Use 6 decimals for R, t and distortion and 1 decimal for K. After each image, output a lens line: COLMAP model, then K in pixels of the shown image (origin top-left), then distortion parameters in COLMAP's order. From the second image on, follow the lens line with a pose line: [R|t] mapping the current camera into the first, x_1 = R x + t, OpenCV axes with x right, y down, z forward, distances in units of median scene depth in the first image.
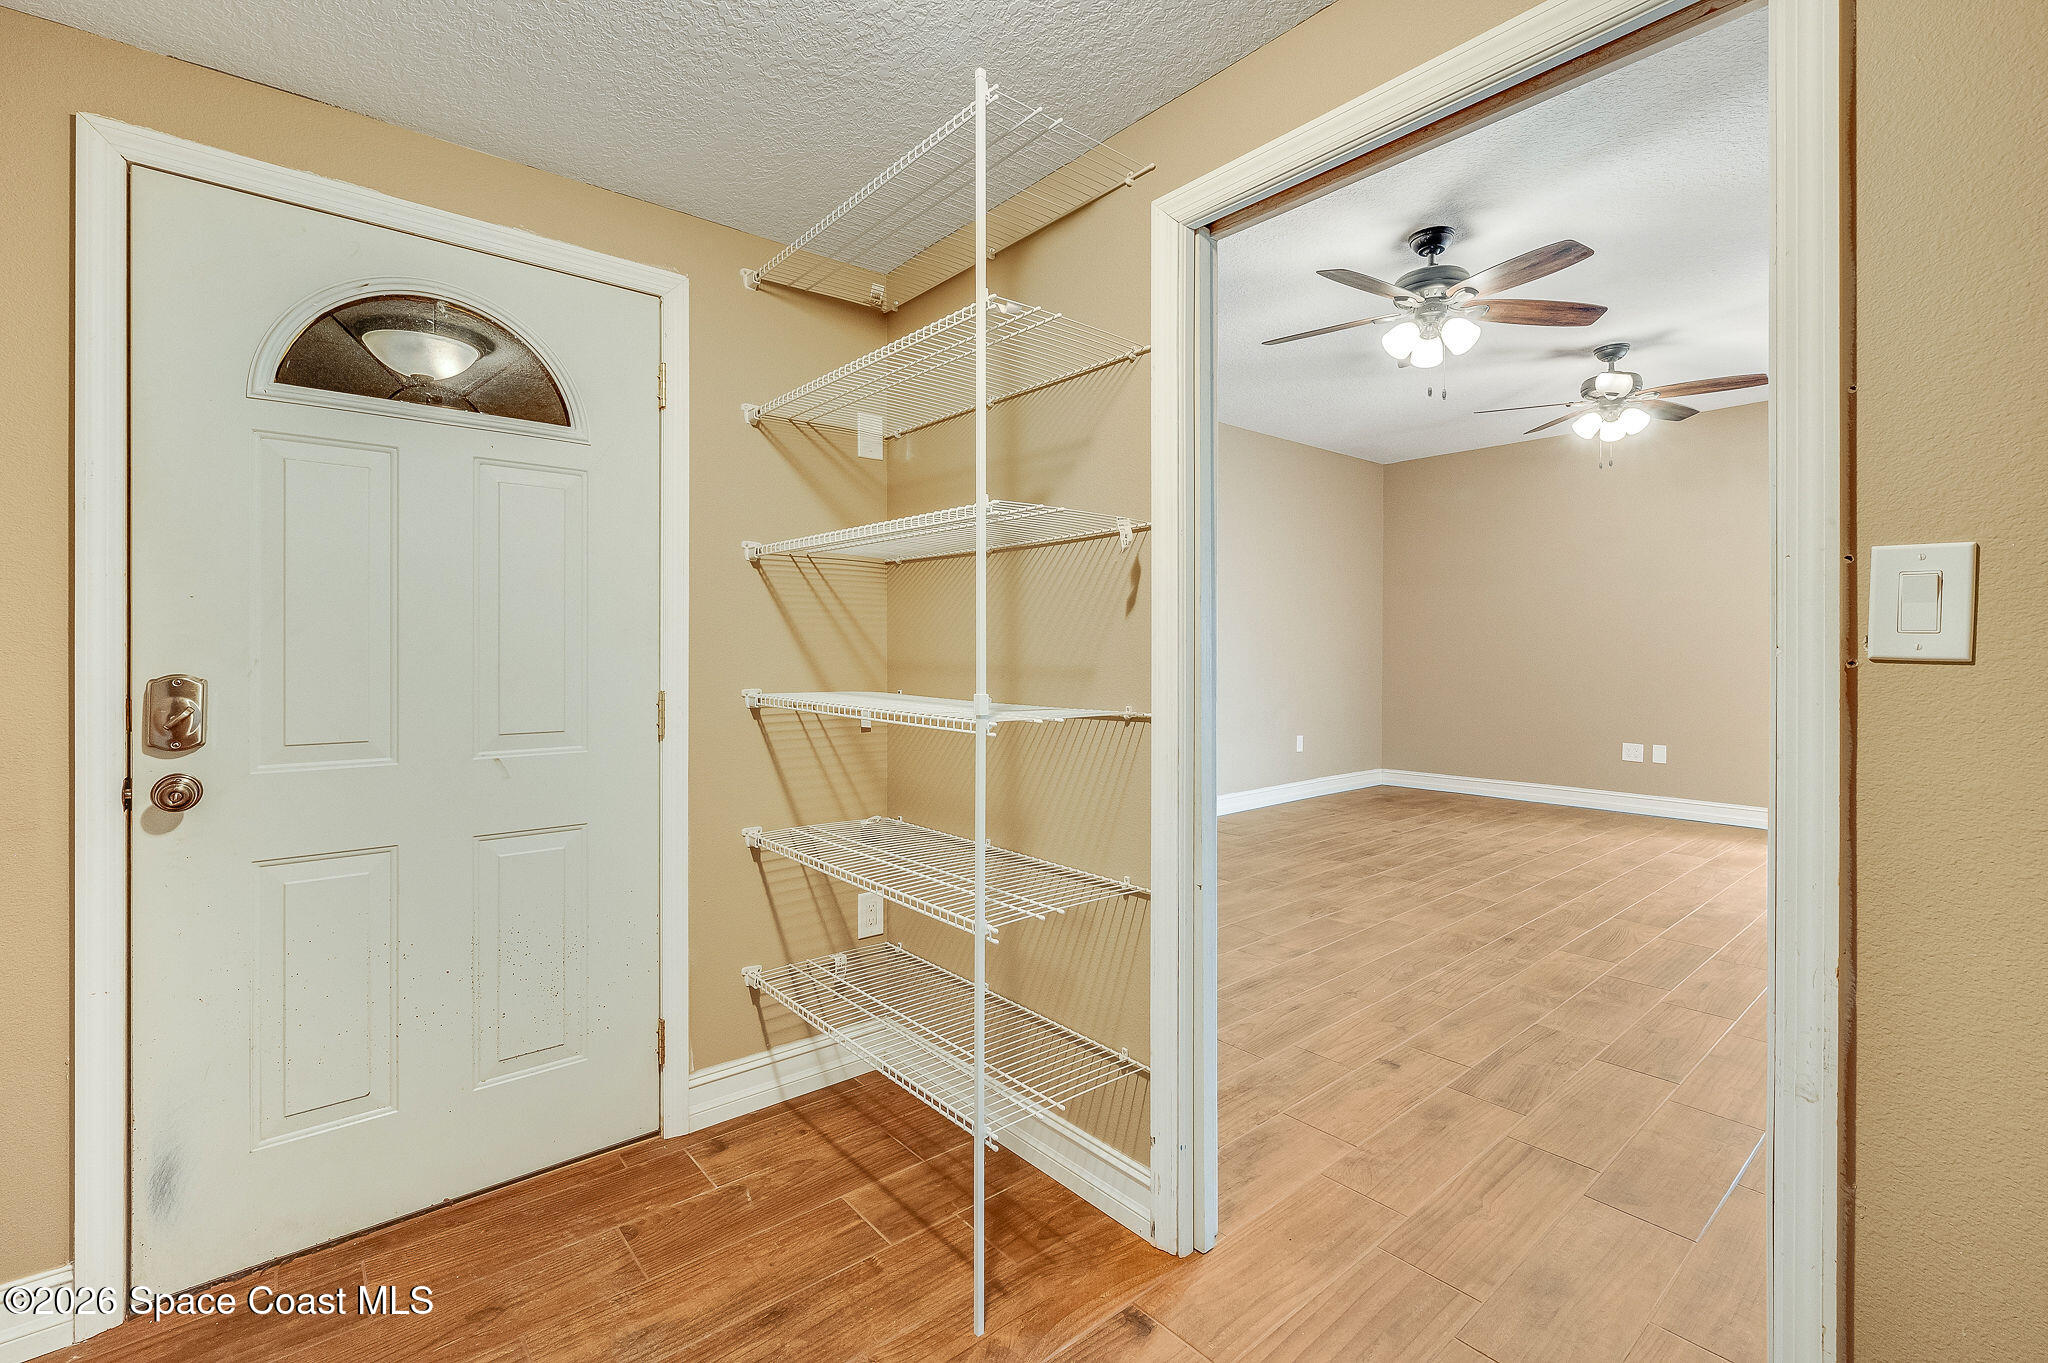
lens RADIAL K [[889.0, 0, 1035.8], [0, 889.0, 654.5], [0, 0, 1]] dist [-0.003927, -0.000143]
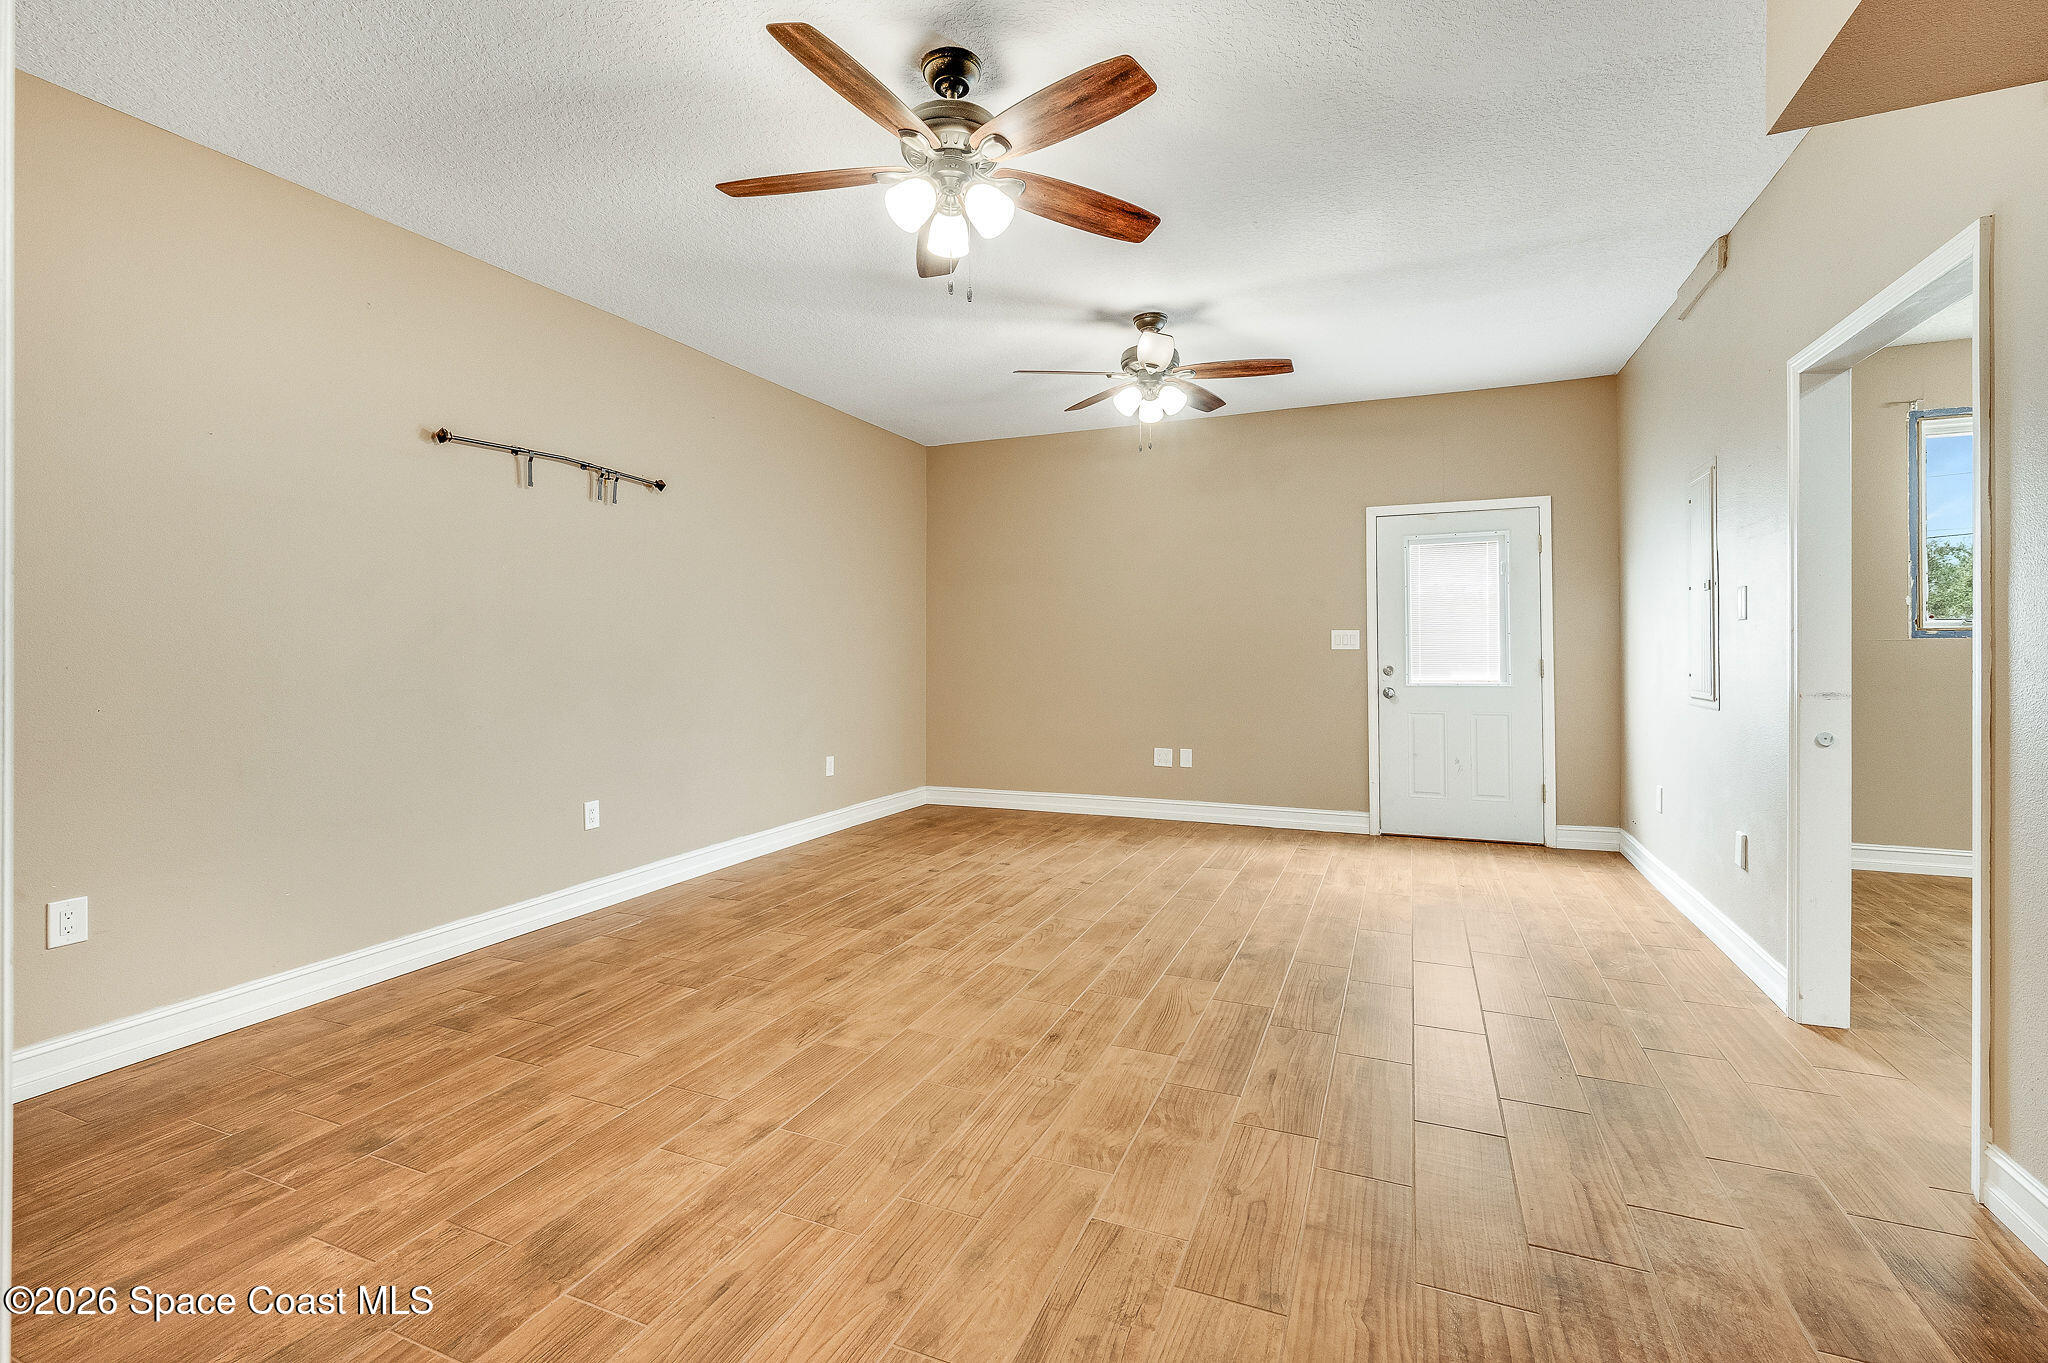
lens RADIAL K [[888.1, 0, 1023.3], [0, 888.1, 665.9], [0, 0, 1]] dist [0.000202, 0.000001]
pose [[0.896589, -0.010090, 0.442749, 0.161364], [0.006104, 0.999927, 0.010426, -0.002776], [-0.442822, -0.006645, 0.896585, 0.304808]]
